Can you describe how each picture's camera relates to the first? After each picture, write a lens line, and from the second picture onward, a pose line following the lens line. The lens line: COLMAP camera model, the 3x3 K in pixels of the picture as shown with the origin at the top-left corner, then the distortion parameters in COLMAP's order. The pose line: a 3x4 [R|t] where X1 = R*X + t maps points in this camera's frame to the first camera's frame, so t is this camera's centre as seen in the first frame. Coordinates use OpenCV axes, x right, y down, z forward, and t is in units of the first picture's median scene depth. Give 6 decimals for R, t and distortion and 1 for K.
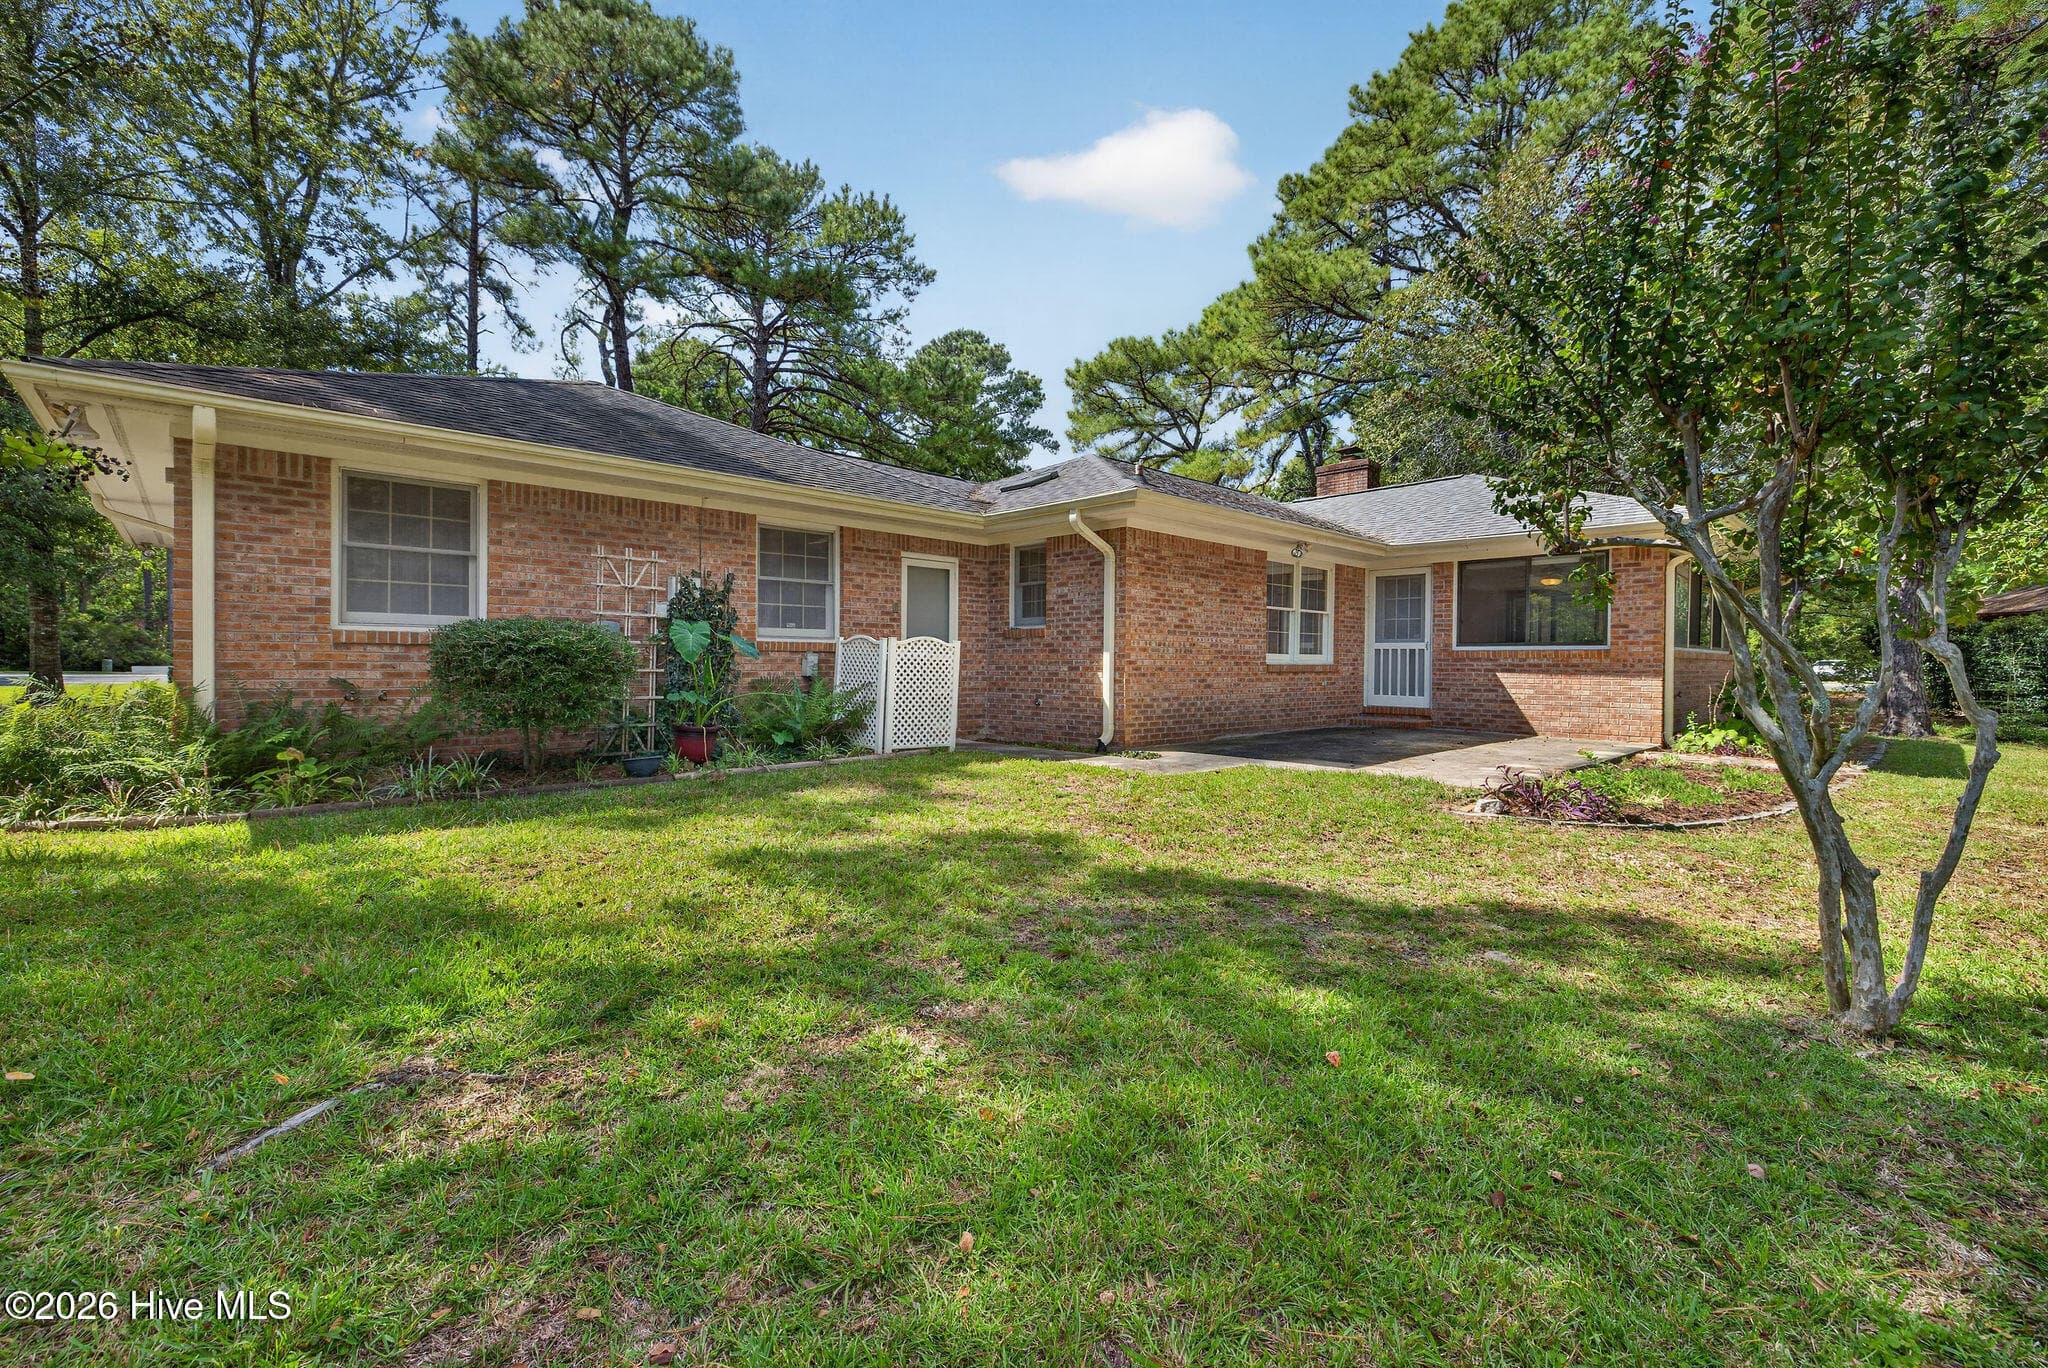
lens RADIAL K [[860.4, 0, 1010.5], [0, 860.4, 678.0], [0, 0, 1]] dist [0.003482, -0.000186]
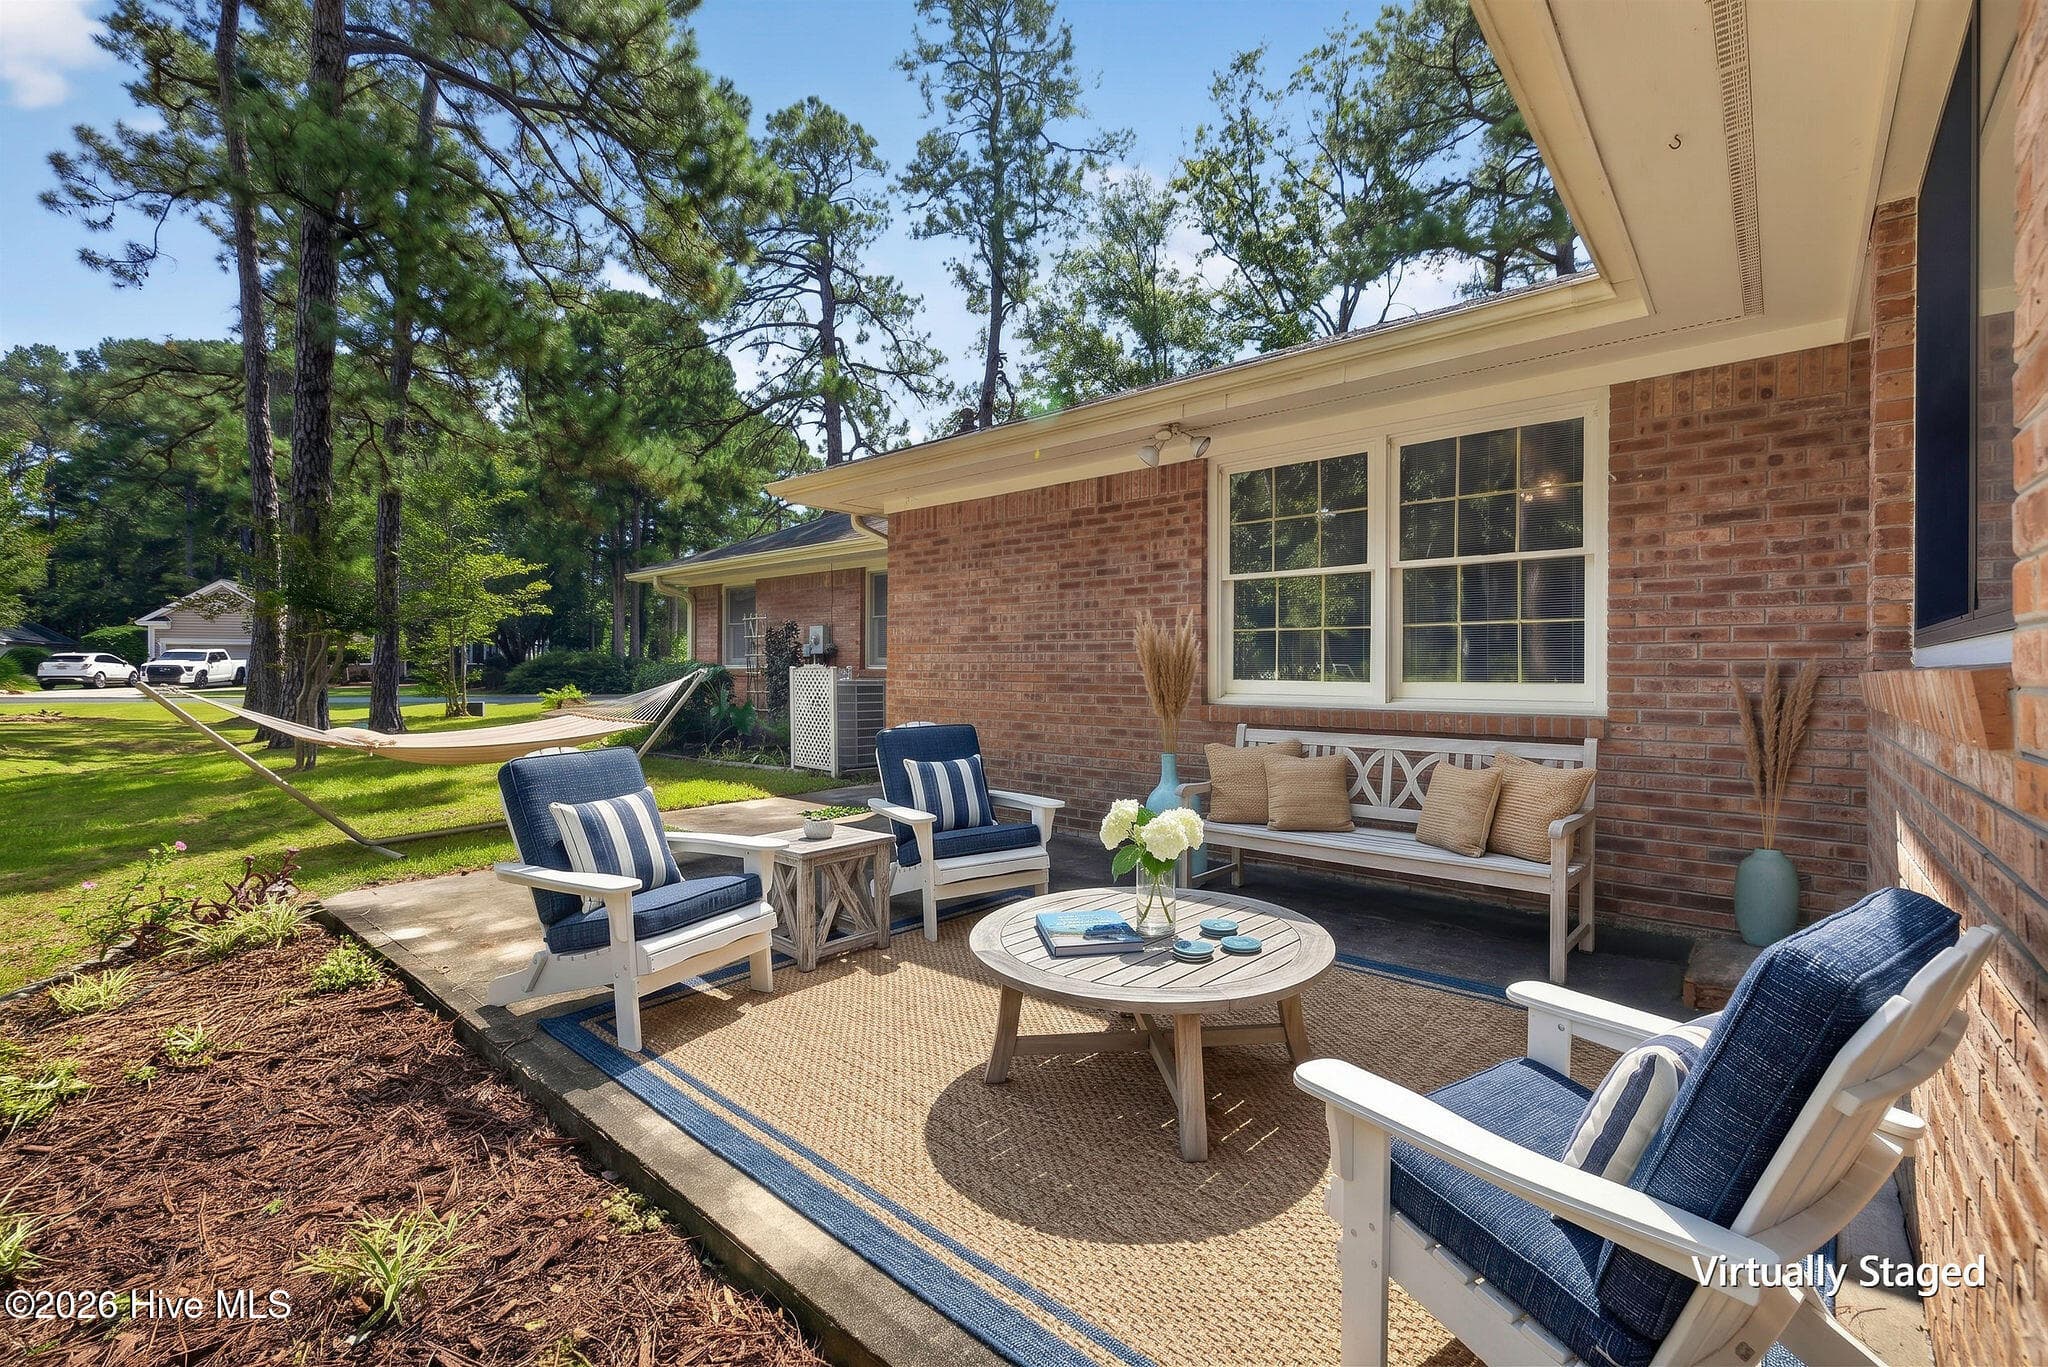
lens RADIAL K [[860.4, 0, 1013.1], [0, 860.4, 678.4], [0, 0, 1]] dist [0.003482, -0.000186]
pose [[0.087125, 0.004006, -0.996189, 0.668032], [-0.019854, 0.999800, 0.002284, -0.025798], [0.996000, 0.019579, 0.087187, 0.770328]]
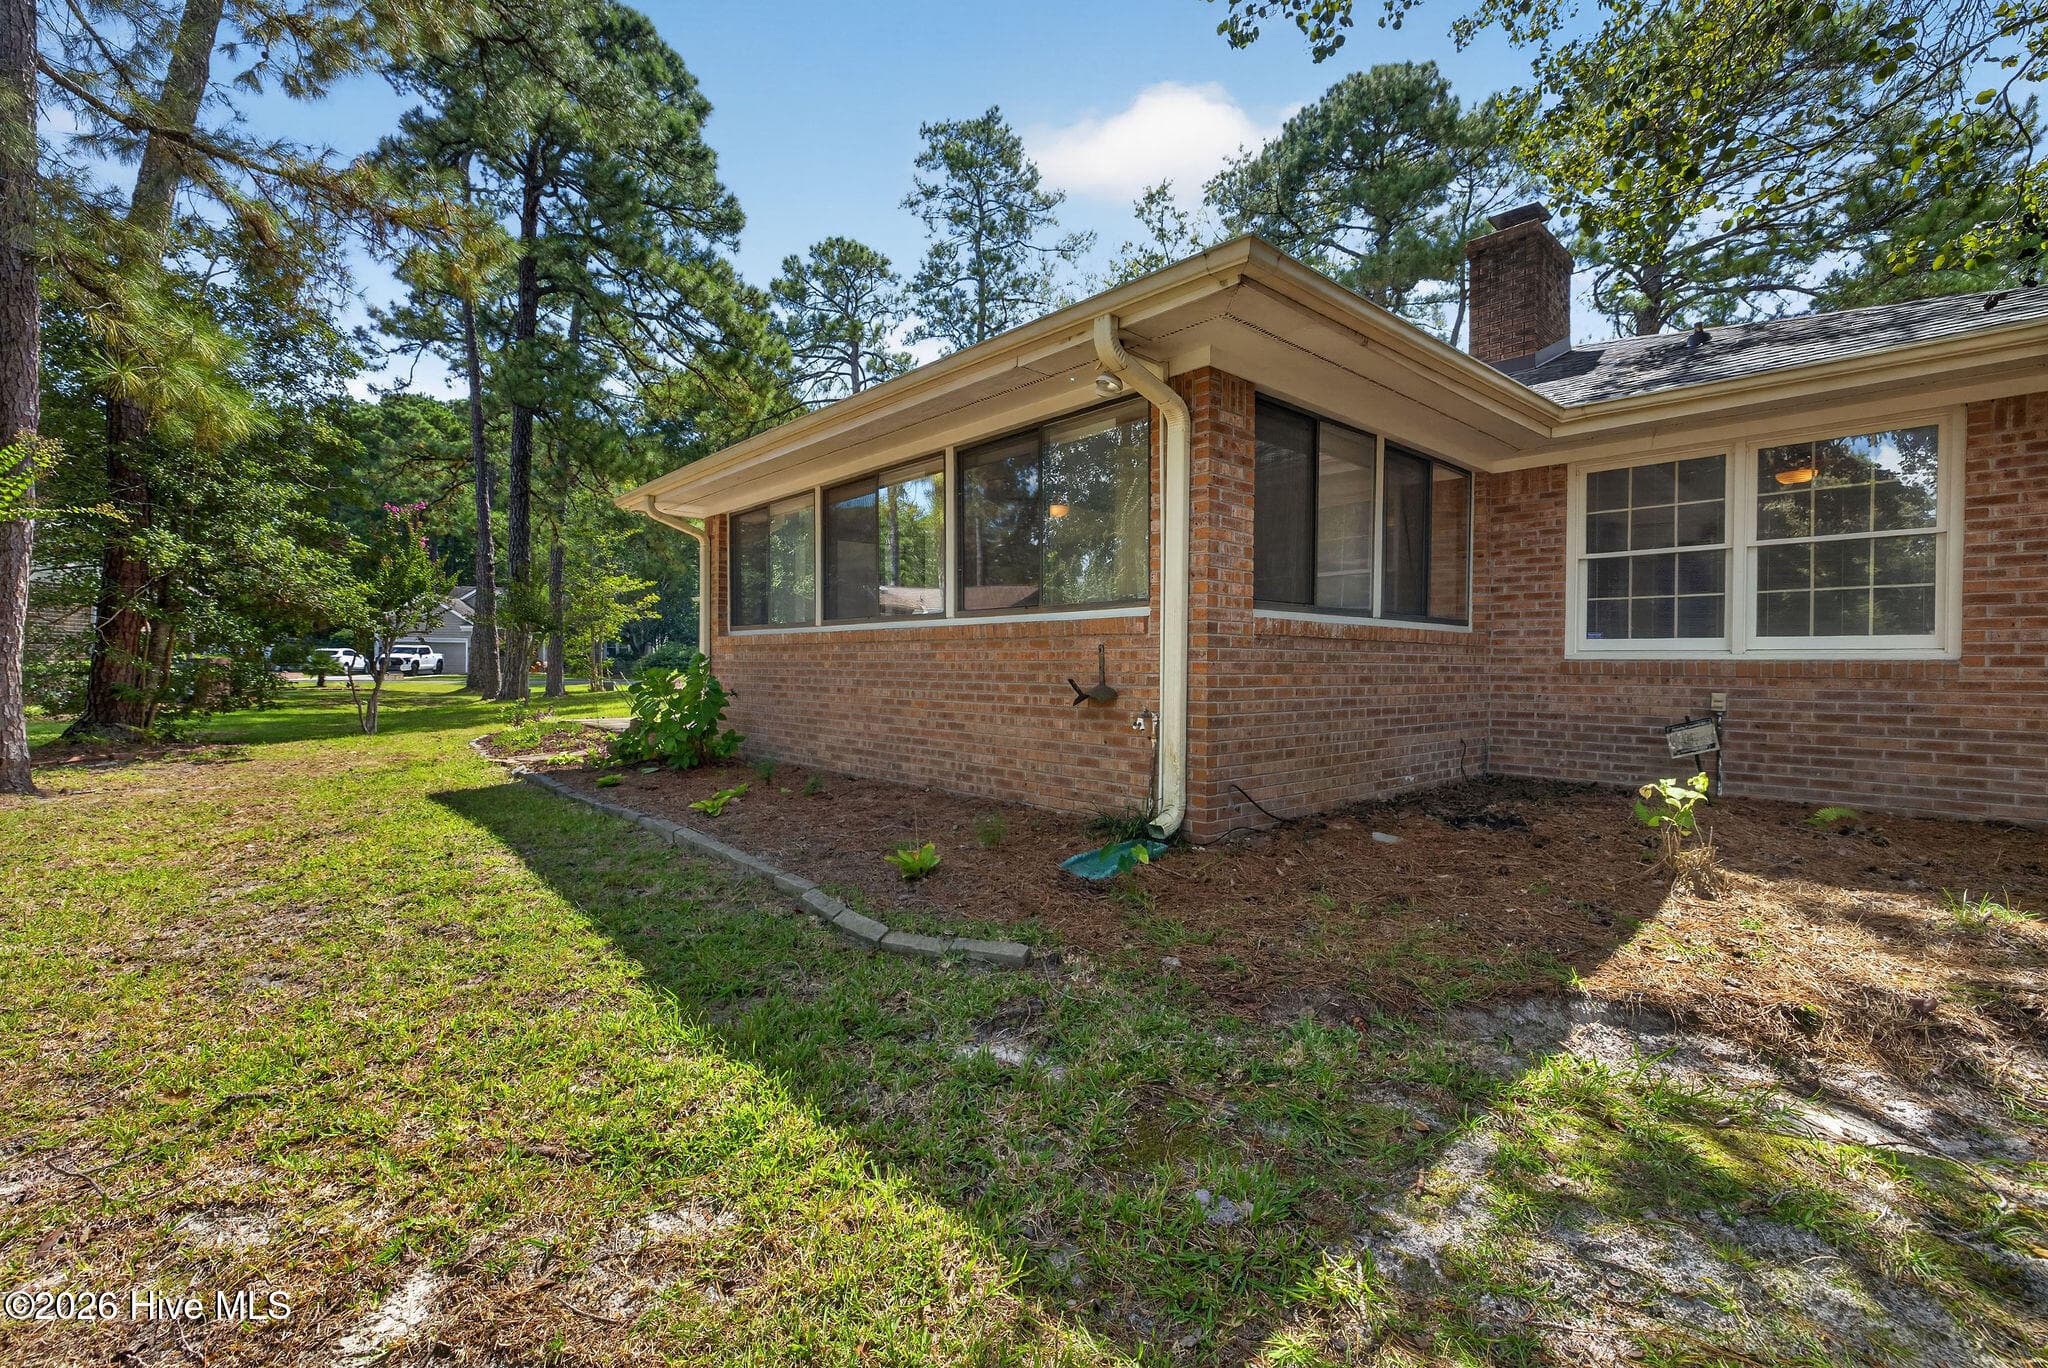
lens RADIAL K [[860.4, 0, 1015.7], [0, 860.4, 678.6], [0, 0, 1]] dist [0.003482, -0.000186]
pose [[-0.029138, 0.009492, -0.999530, 0.887692], [-0.018586, 0.999777, 0.010036, -0.017883], [0.999403, 0.018870, -0.028955, 0.881445]]
